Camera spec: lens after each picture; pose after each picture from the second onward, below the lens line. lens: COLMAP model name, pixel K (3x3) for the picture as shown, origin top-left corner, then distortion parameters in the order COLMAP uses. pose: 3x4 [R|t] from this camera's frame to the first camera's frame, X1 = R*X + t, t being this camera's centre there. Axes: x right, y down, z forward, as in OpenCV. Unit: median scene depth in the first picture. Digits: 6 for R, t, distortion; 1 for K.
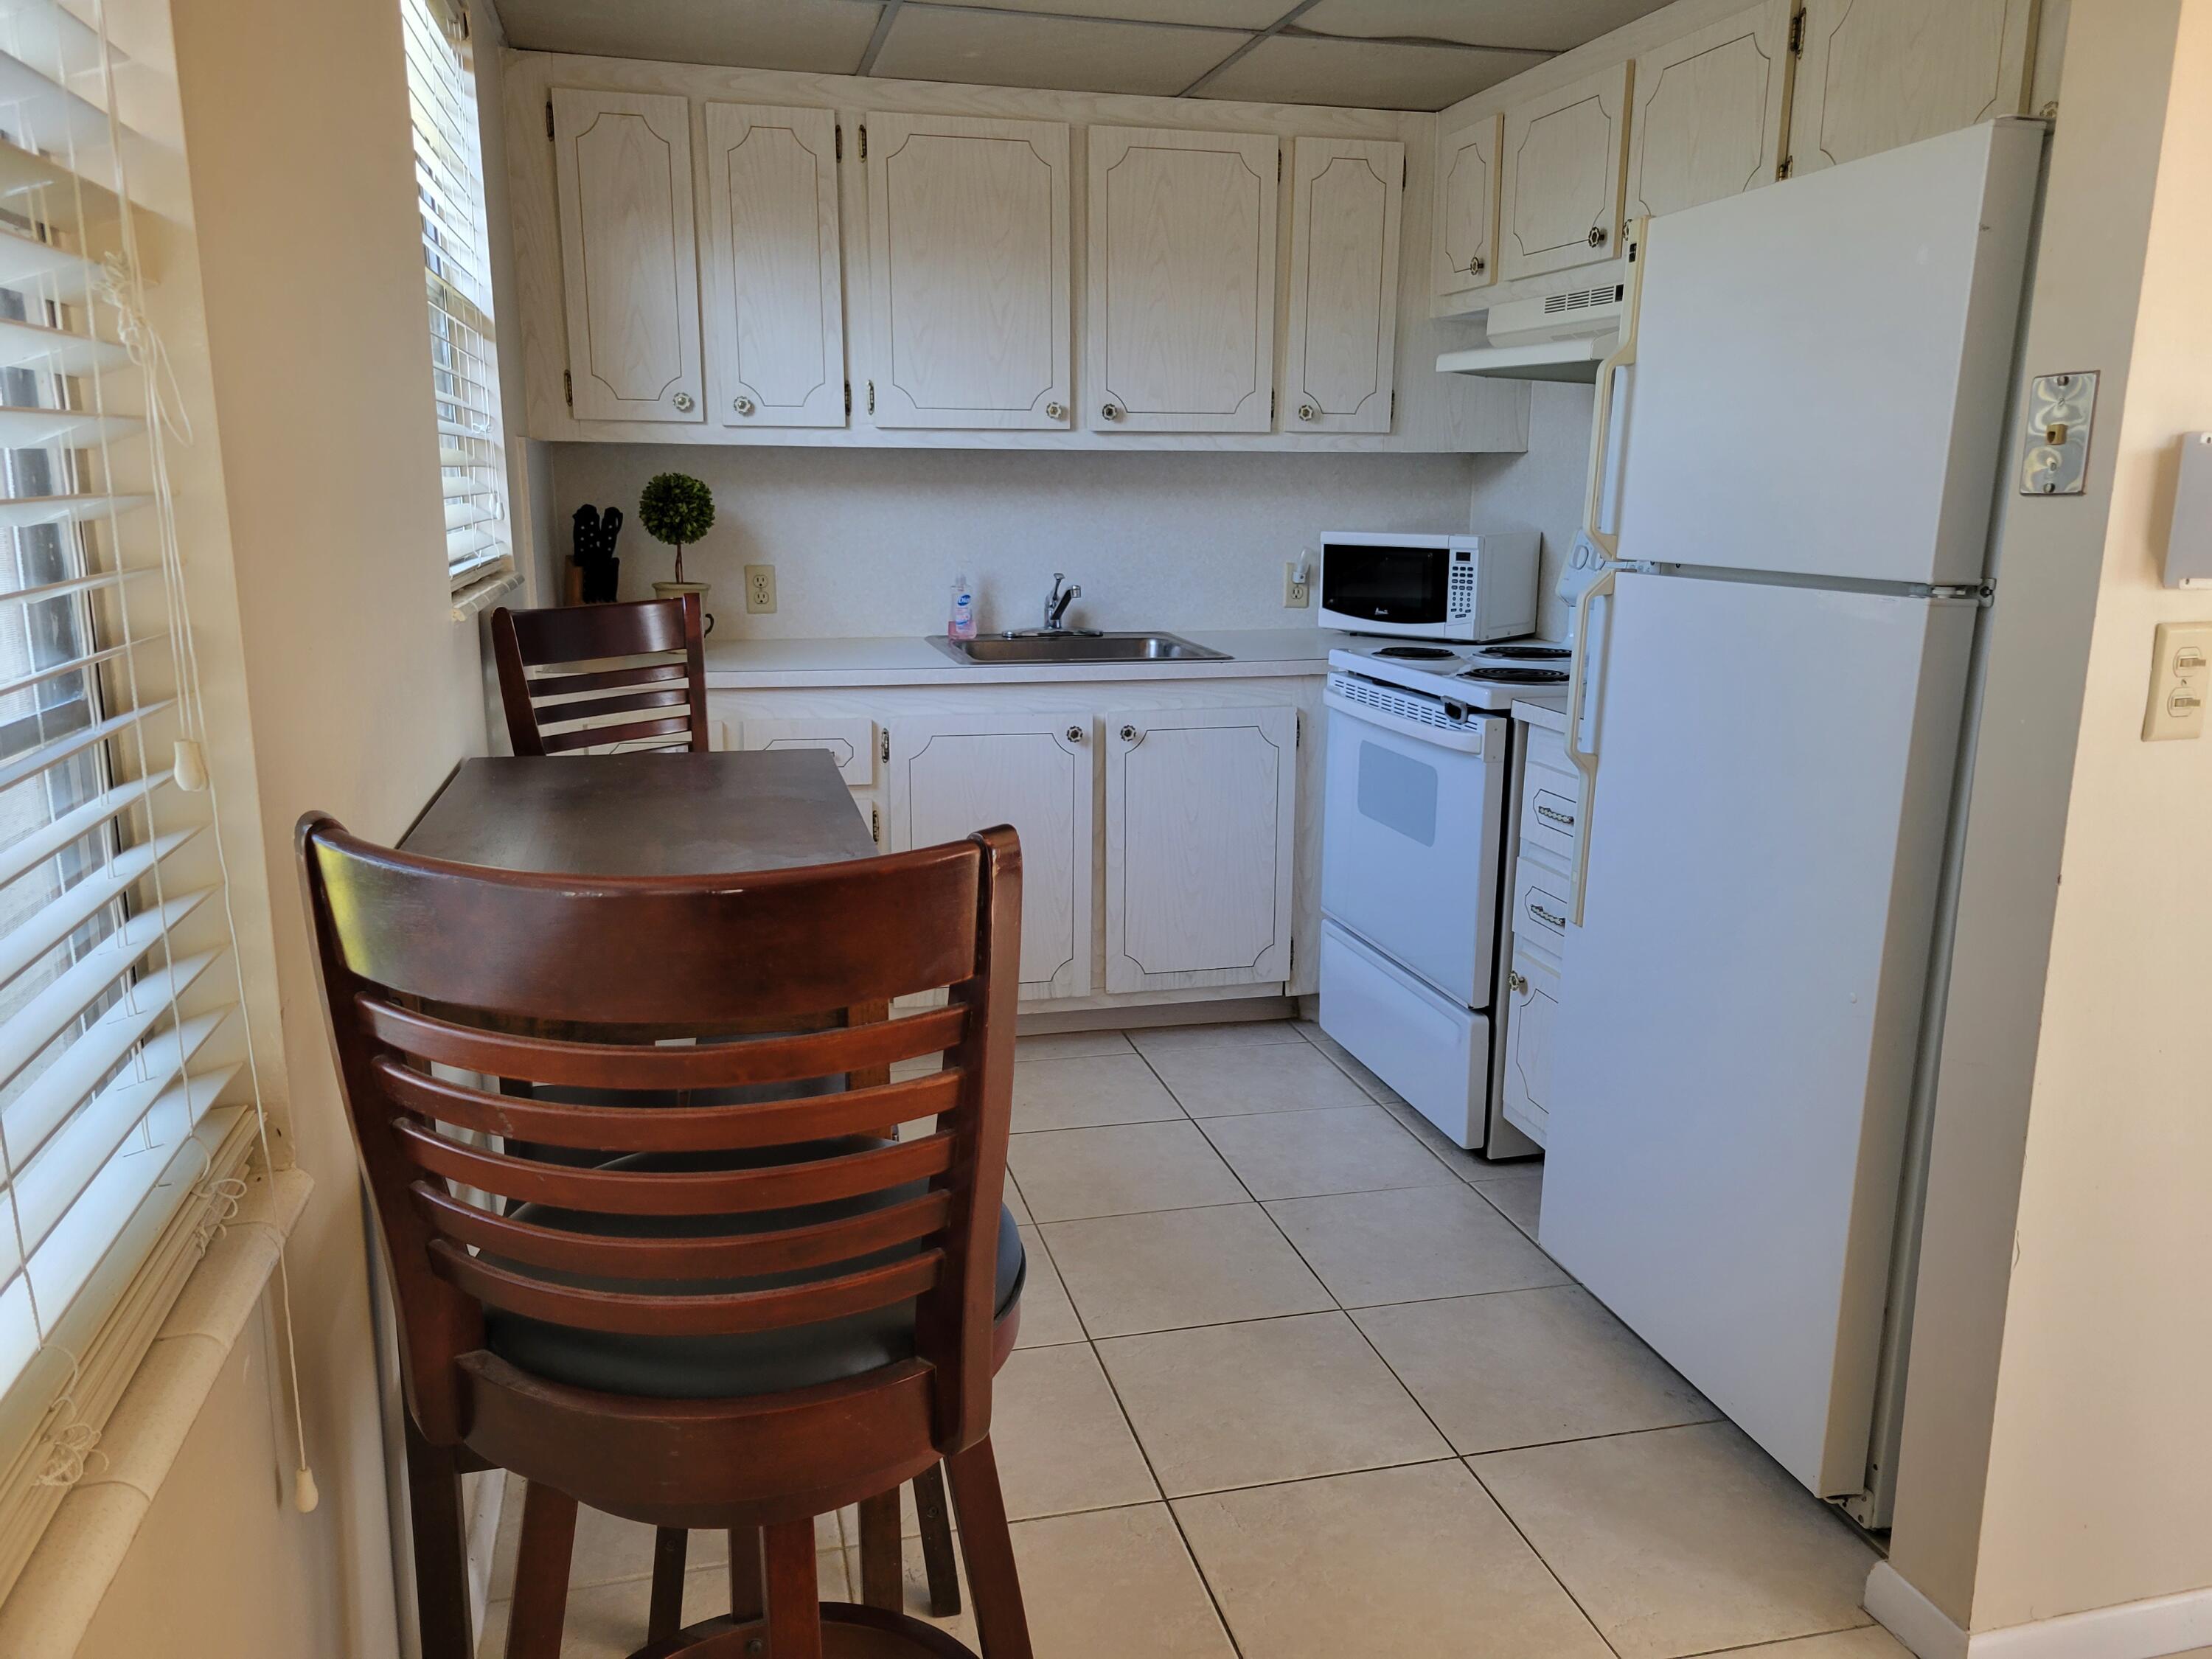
lens RADIAL K [[1655.9, 0, 1106.6], [0, 1655.9, 844.8], [0, 0, 1]] dist [0.037478, -0.007082]
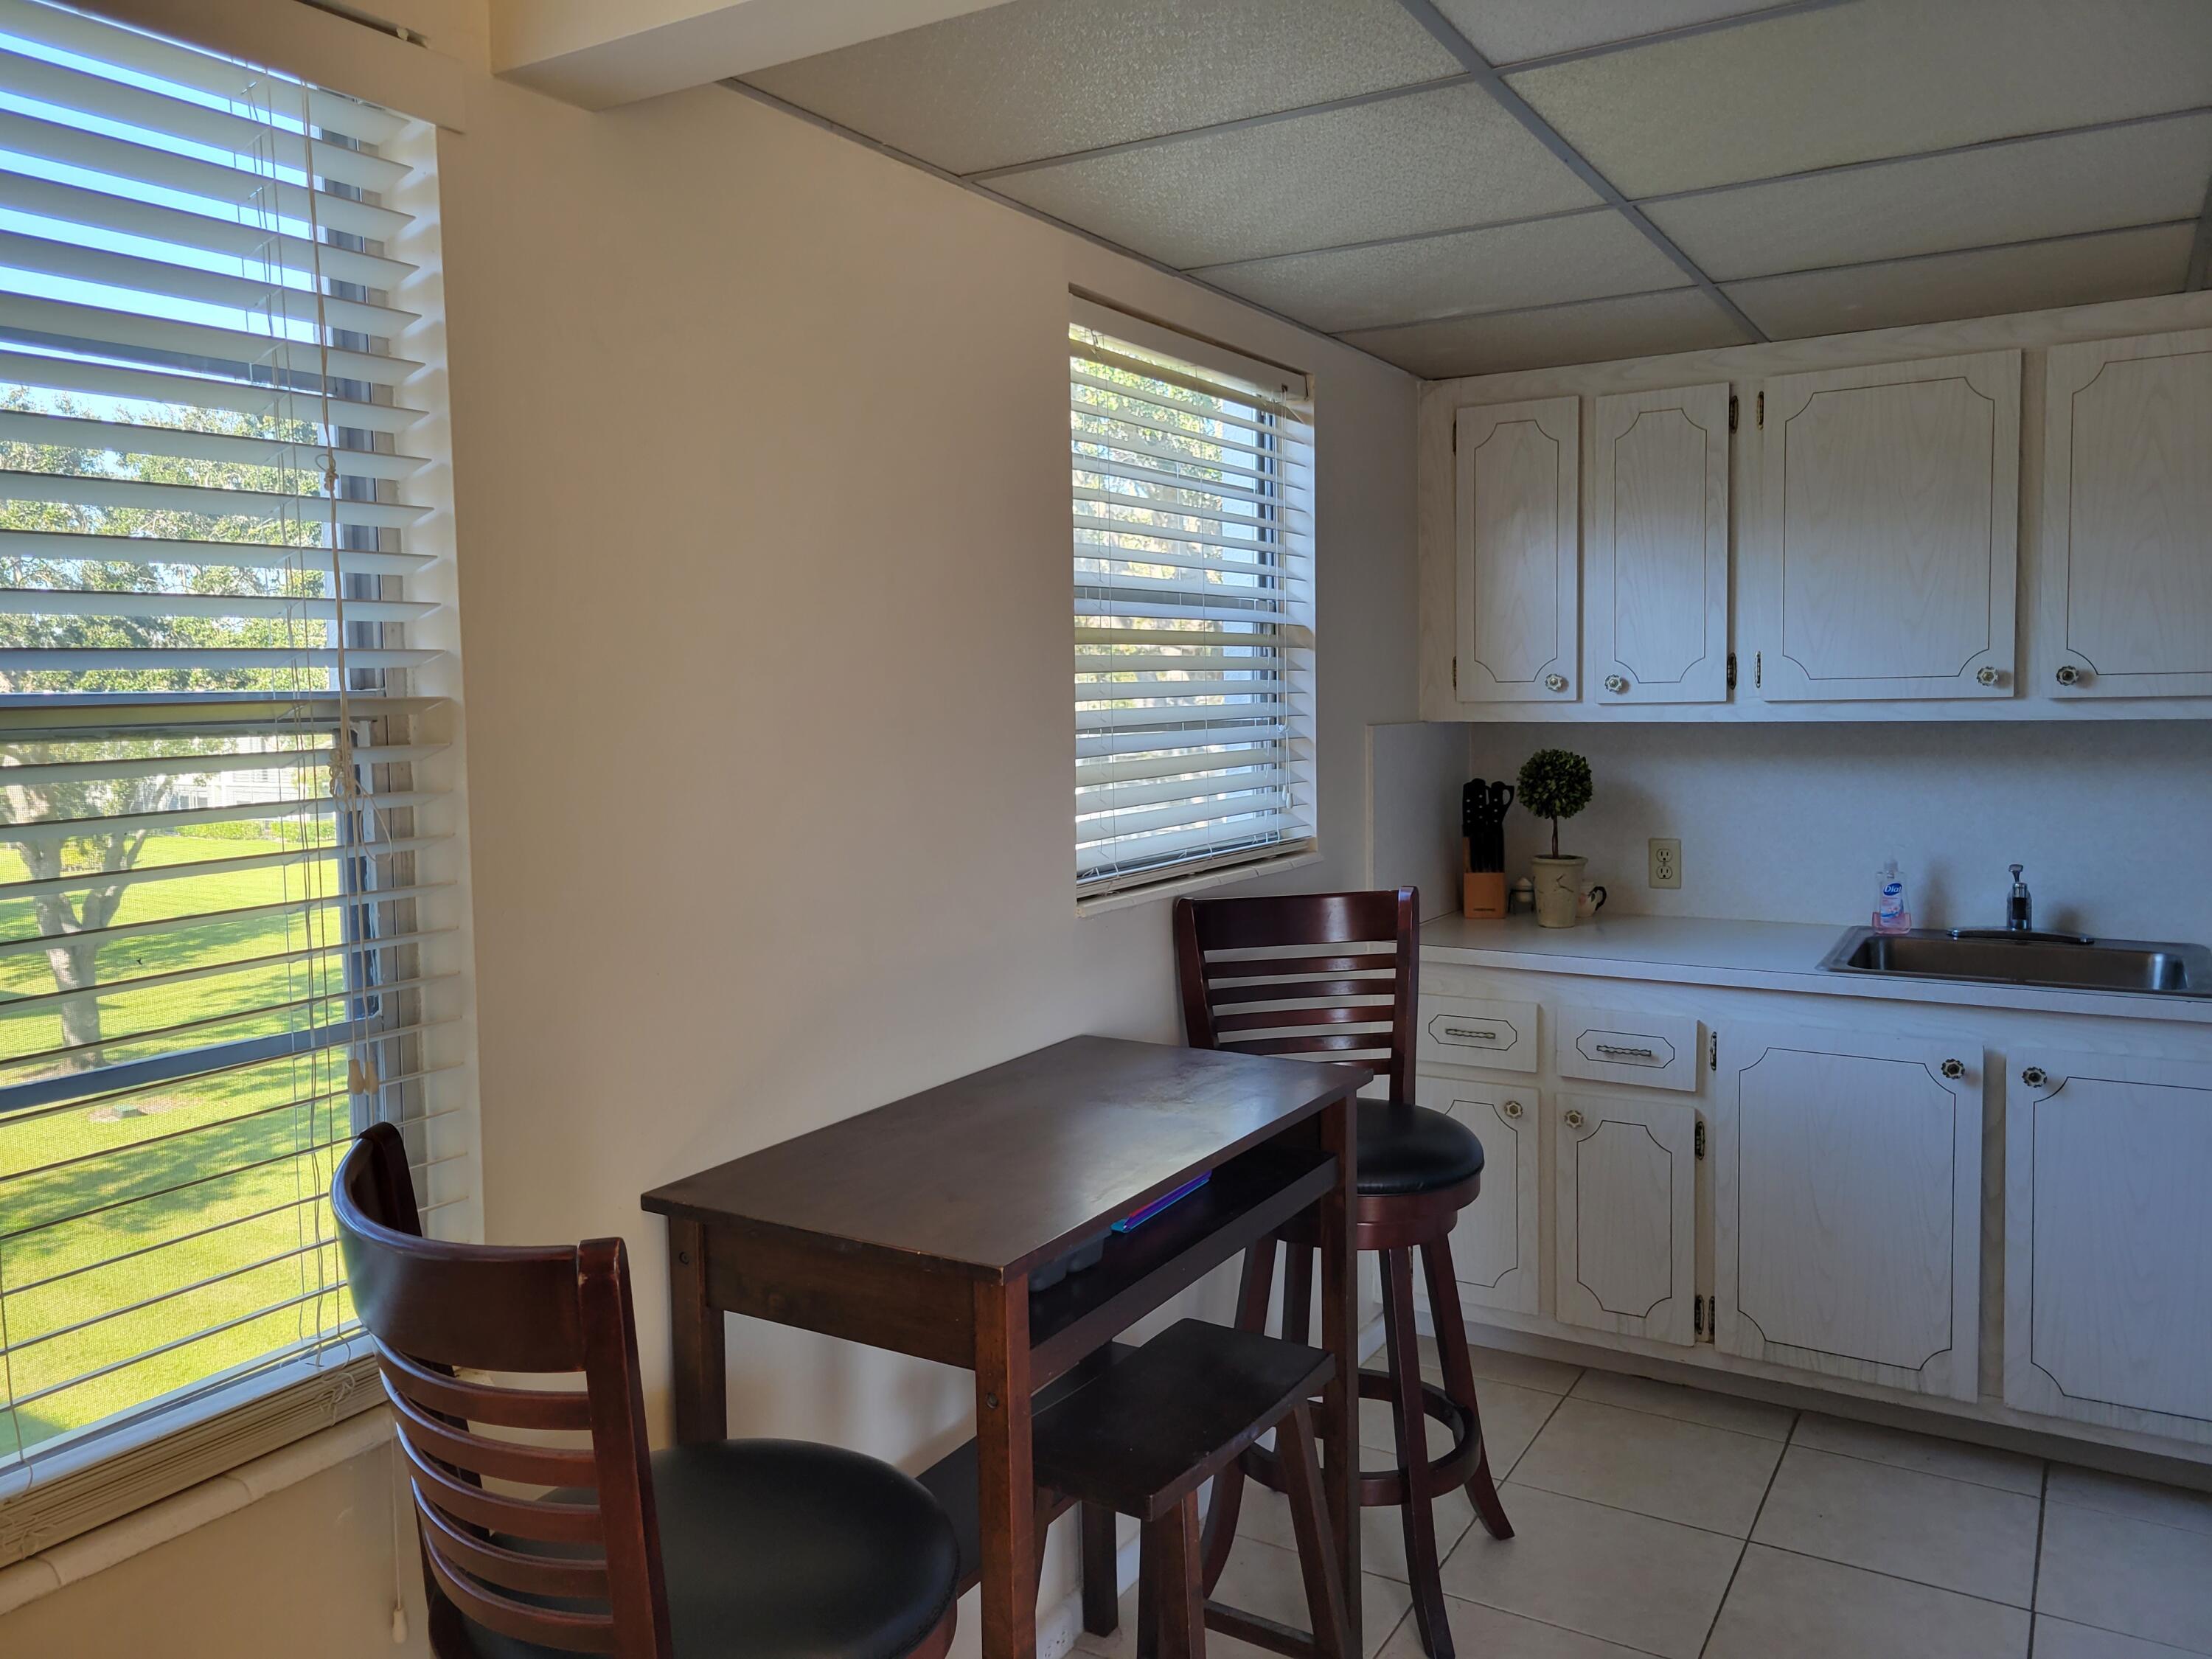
lens RADIAL K [[1655.9, 0, 1106.9], [0, 1655.9, 807.5], [0, 0, 1]] dist [0.037478, -0.007082]
pose [[0.707226, 0.033148, -0.706210, 0.258649], [-0.132120, 0.987499, -0.085960, -0.066820], [0.694532, 0.154098, 0.702765, 0.111948]]
